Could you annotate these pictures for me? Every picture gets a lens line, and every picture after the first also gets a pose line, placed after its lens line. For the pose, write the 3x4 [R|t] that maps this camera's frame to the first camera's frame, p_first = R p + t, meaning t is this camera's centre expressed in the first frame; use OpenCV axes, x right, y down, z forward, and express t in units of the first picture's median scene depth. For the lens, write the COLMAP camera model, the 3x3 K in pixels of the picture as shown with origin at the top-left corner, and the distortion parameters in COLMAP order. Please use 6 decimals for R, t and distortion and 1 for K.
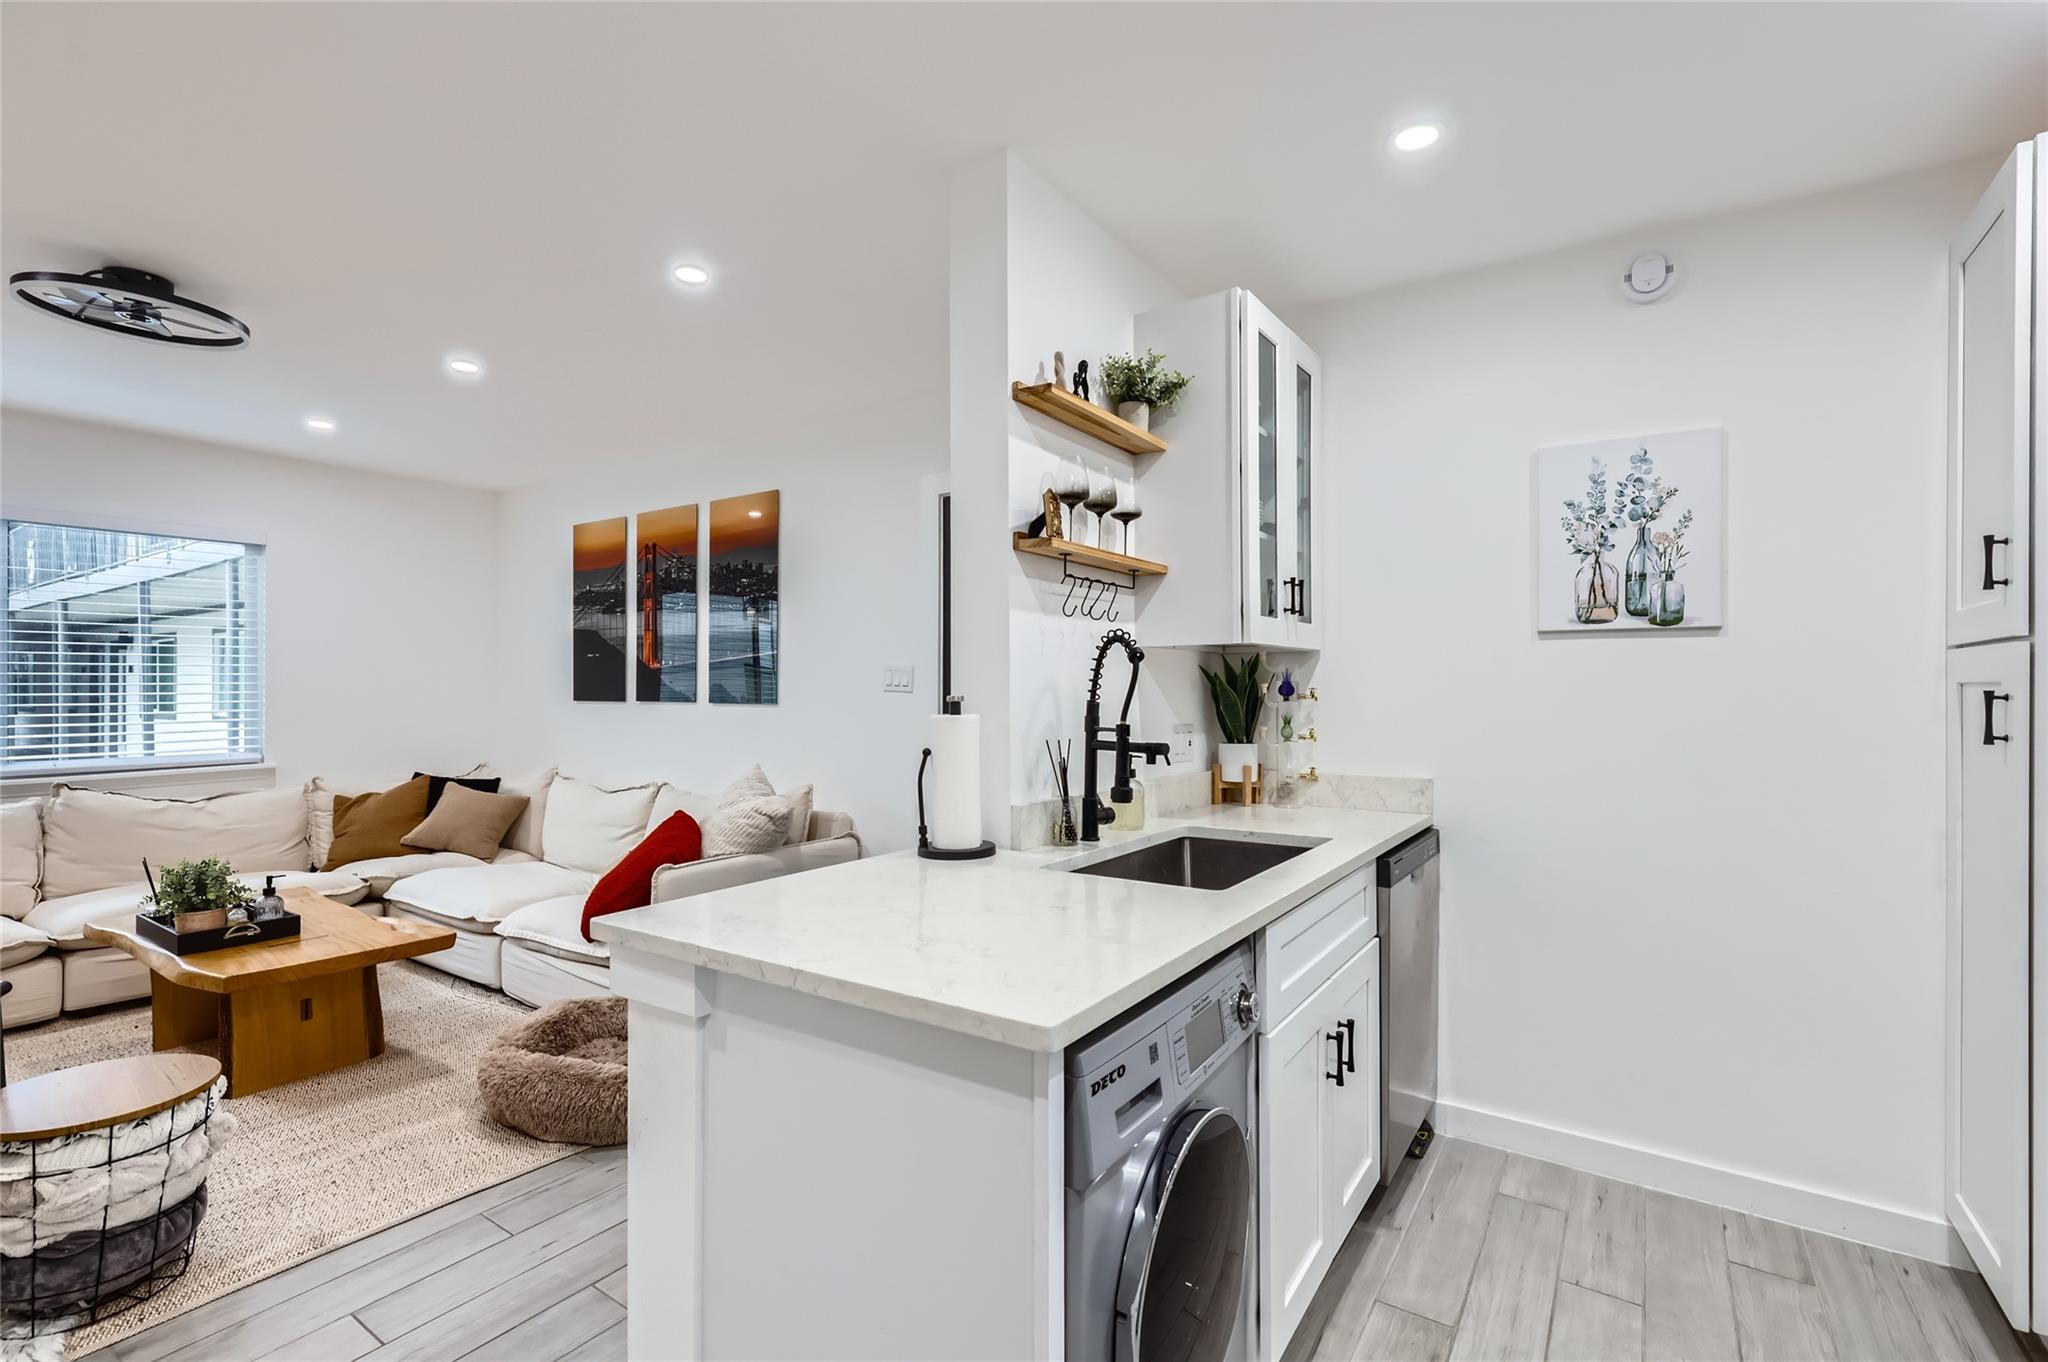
lens RADIAL K [[921.4, 0, 1023.9], [0, 921.4, 683.8], [0, 0, 1]] dist [0.001264, -0.000859]
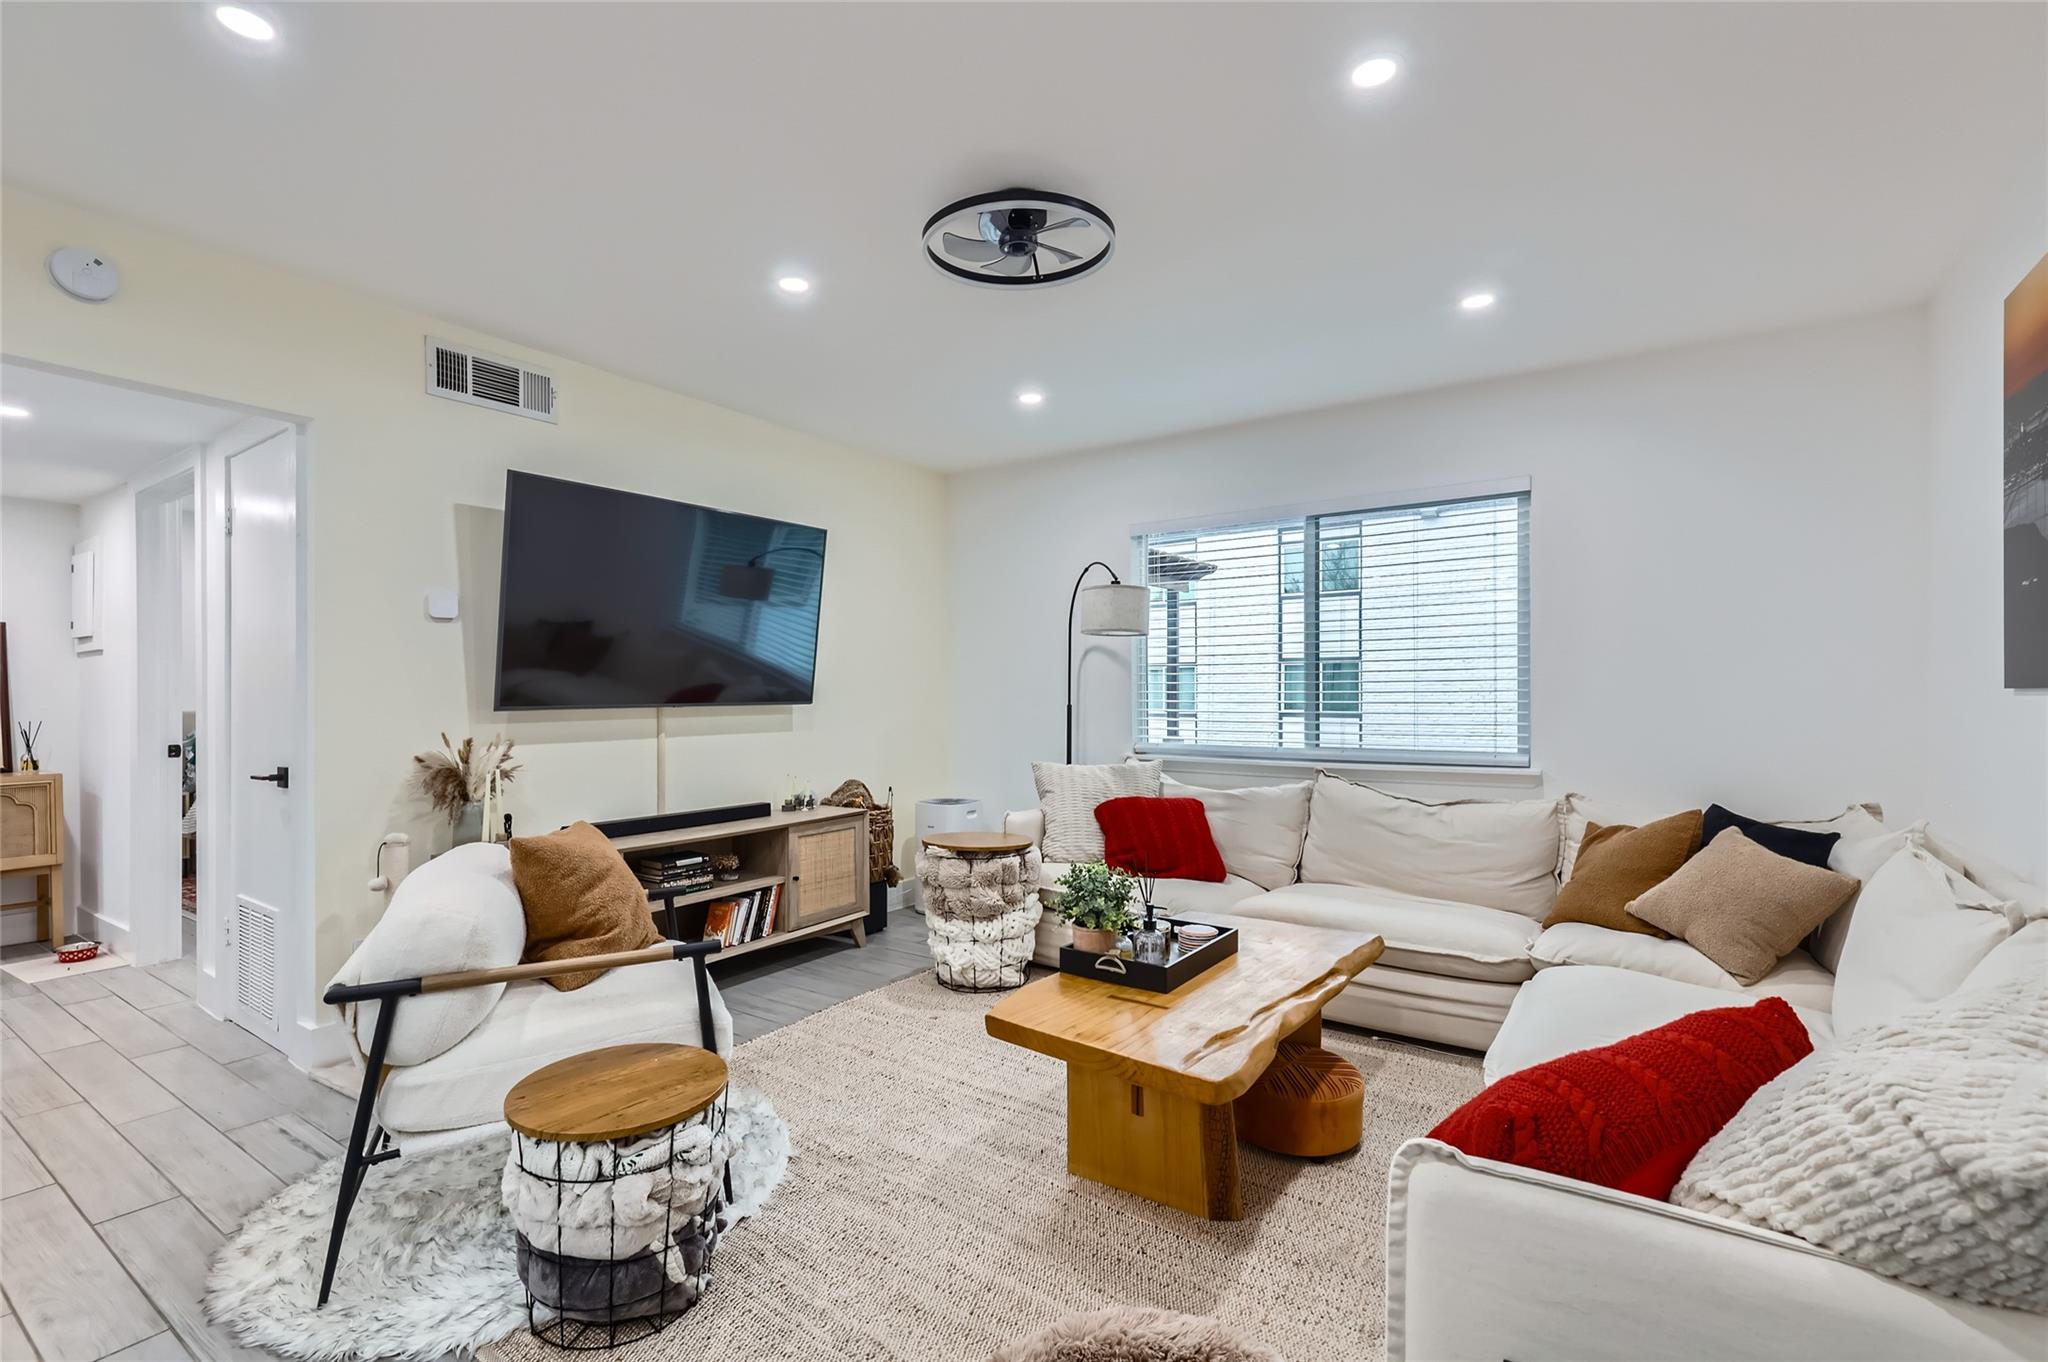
lens RADIAL K [[933.9, 0, 982.0], [0, 933.9, 687.4], [0, 0, 1]] dist [0.000878, -0.000210]
pose [[-0.031869, -0.001769, -0.999490, -0.041599], [0.007835, 0.999967, -0.002020, 0.032534], [0.999461, -0.007896, -0.031854, 1.127537]]
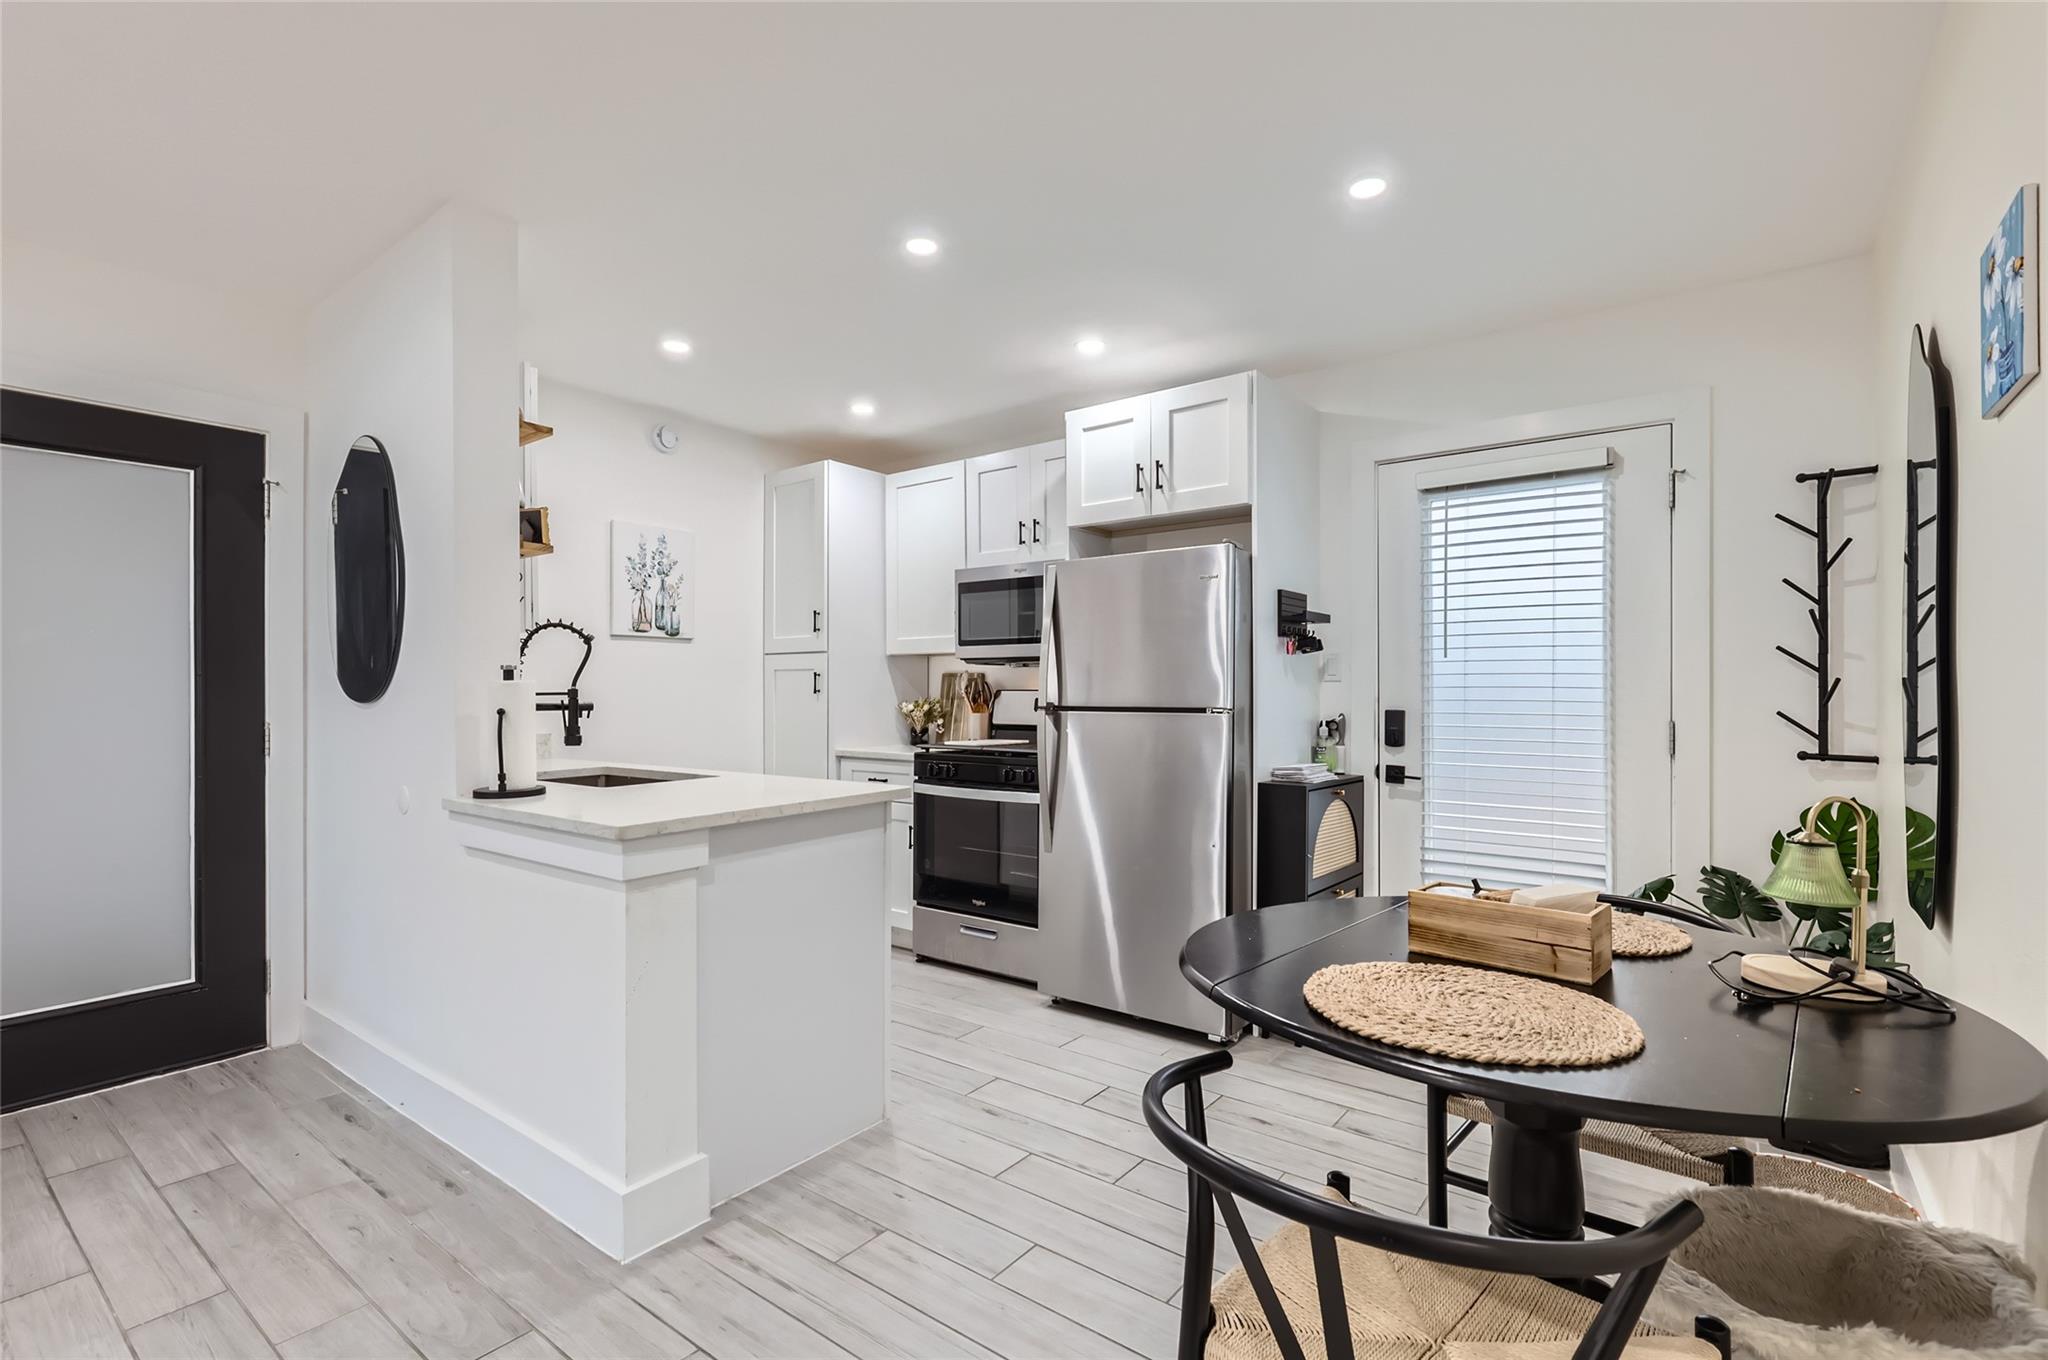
lens RADIAL K [[931.9, 0, 1024.0], [0, 931.9, 680.0], [0, 0, 1]] dist [-0.001605, -0.000463]
pose [[0.053809, 0.007673, 0.998522, -1.097310], [-0.002006, 0.999969, -0.007576, 0.034816], [-0.998549, -0.001595, 0.053823, 0.223778]]
